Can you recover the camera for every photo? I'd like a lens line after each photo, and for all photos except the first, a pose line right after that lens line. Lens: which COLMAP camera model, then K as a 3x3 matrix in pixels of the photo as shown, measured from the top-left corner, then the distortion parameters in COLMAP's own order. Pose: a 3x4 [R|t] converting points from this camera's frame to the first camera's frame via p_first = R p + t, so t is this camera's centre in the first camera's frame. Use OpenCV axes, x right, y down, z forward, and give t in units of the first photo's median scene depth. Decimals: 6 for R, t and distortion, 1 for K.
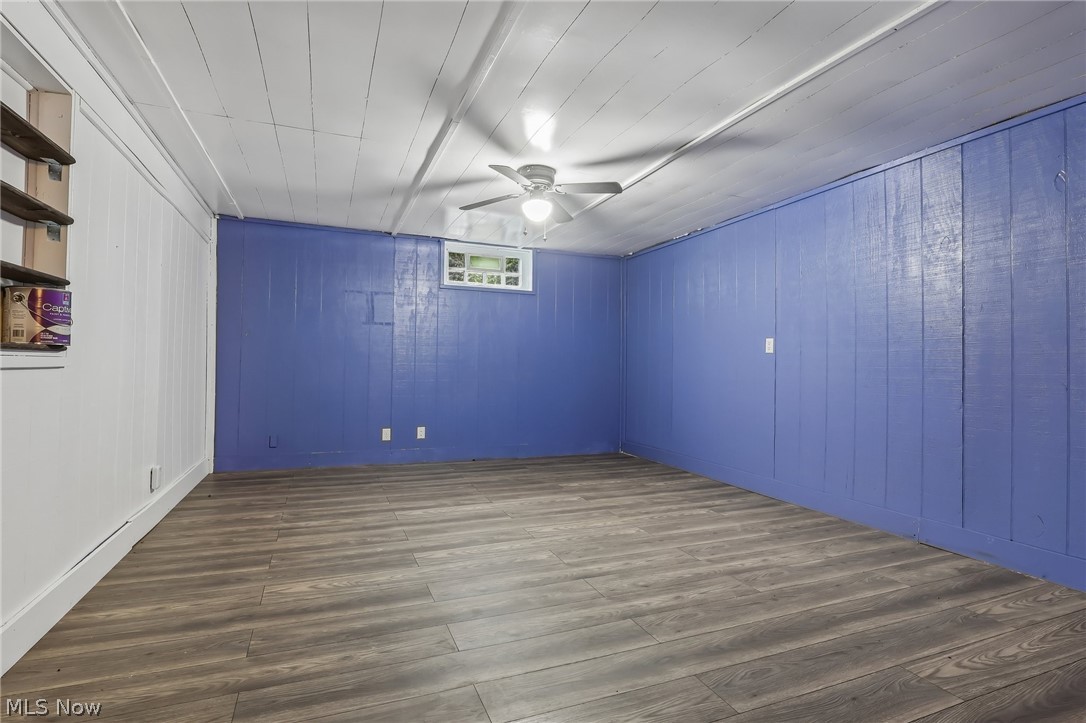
lens RADIAL K [[514.4, 0, 540.2], [0, 514.4, 359.4], [0, 0, 1]] dist [-0.002111, -0.001672]
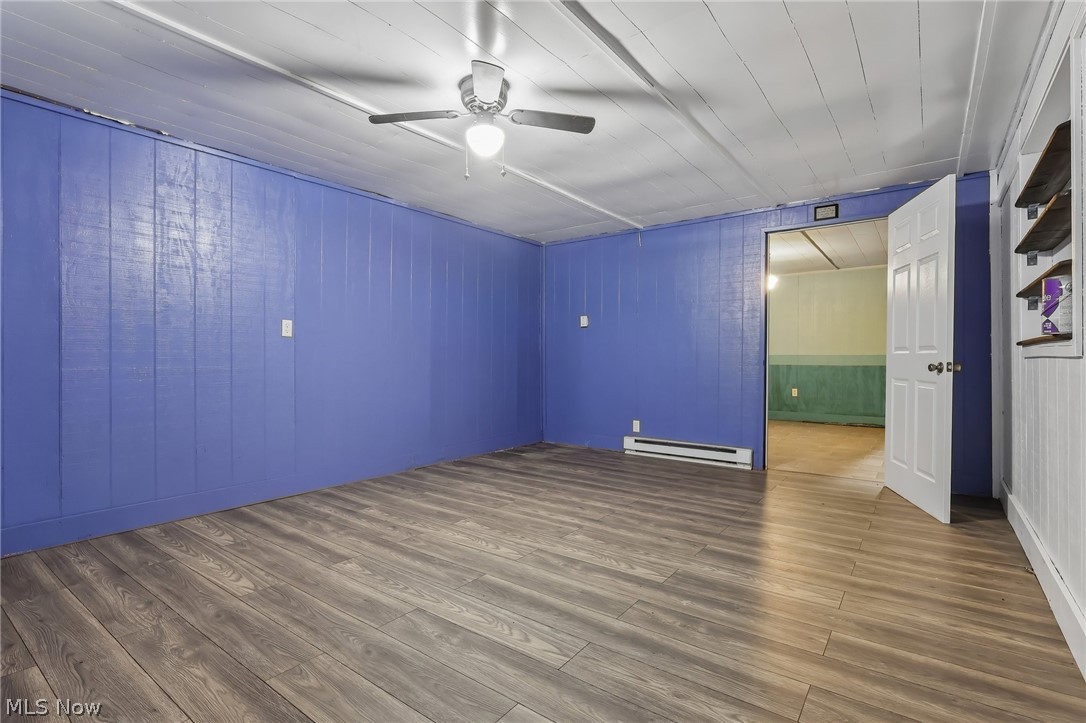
lens RADIAL K [[514.4, 0, 544.3], [0, 514.4, 357.7], [0, 0, 1]] dist [-0.002111, -0.001672]
pose [[-0.504456, -0.016671, 0.863276, -0.812892], [-0.015160, 0.999830, 0.010449, -0.002271], [-0.863304, -0.007816, -0.504623, 1.480842]]
